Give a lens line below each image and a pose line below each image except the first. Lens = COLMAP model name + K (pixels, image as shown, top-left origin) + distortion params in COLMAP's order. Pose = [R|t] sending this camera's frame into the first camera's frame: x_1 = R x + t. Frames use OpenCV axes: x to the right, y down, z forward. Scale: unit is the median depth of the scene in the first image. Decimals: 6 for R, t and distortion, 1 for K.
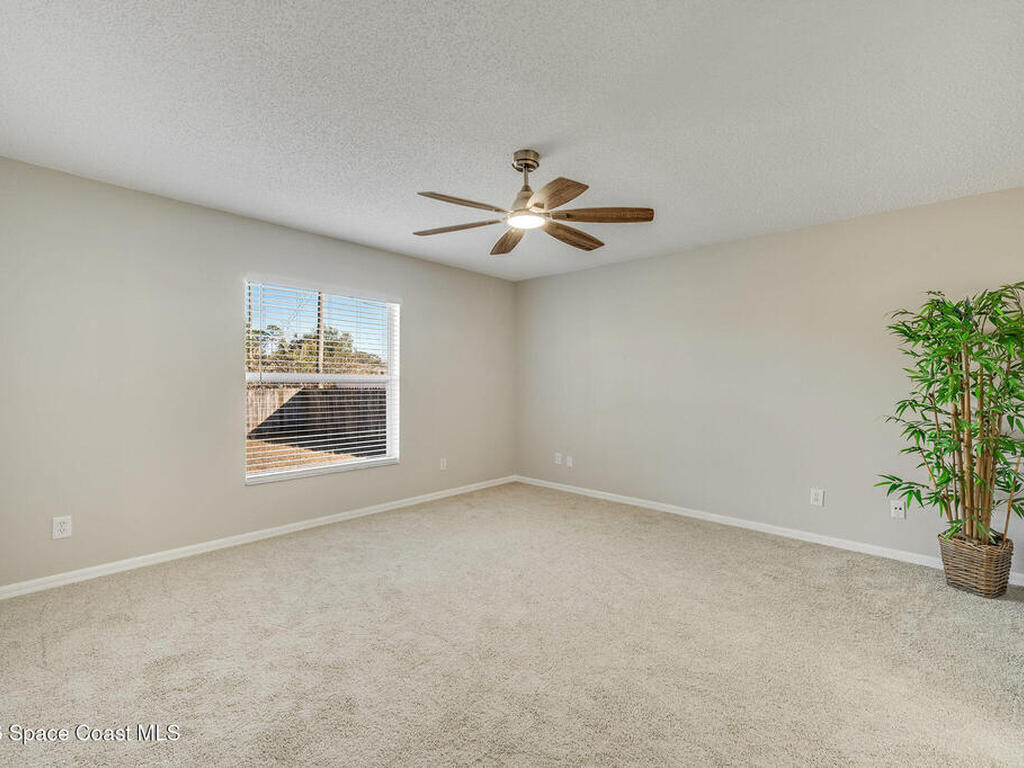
lens RADIAL K [[454.3, 0, 510.5], [0, 454.3, 388.0], [0, 0, 1]] dist [-0.005124, 0.000105]
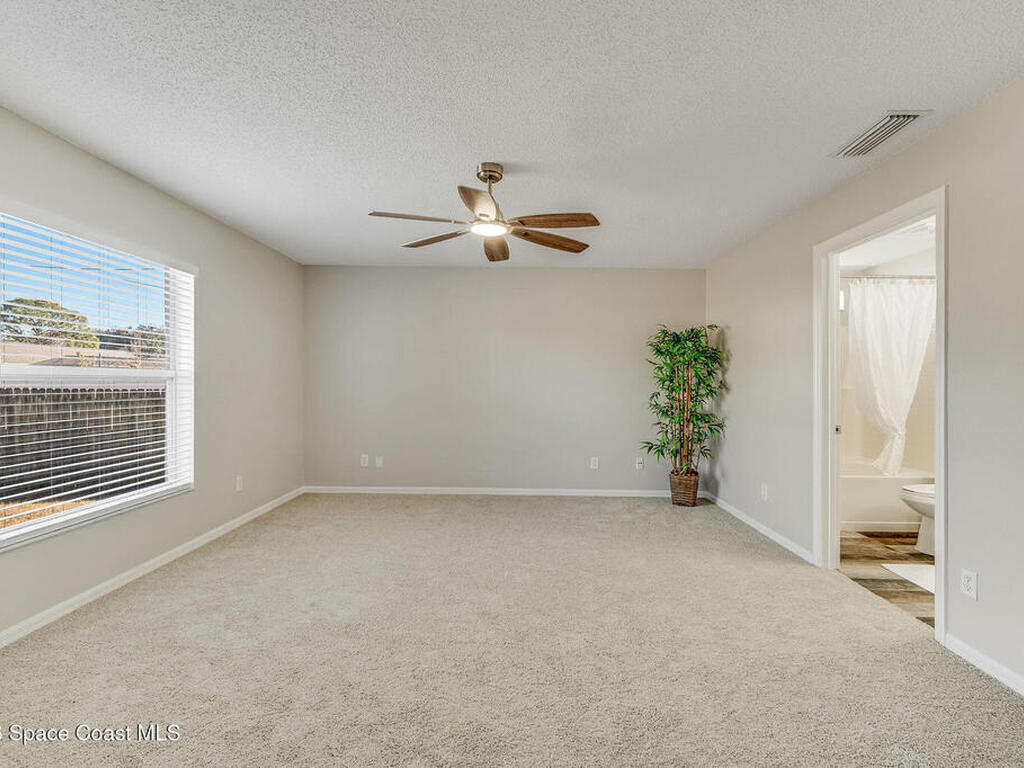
lens RADIAL K [[457.5, 0, 519.1], [0, 457.5, 377.2], [0, 0, 1]] dist [-0.001071, 0.000091]
pose [[0.745590, 0.005064, 0.666385, -0.545103], [0.006888, 0.999859, -0.015305, -0.002662], [-0.666369, 0.016001, 0.745450, 0.135420]]
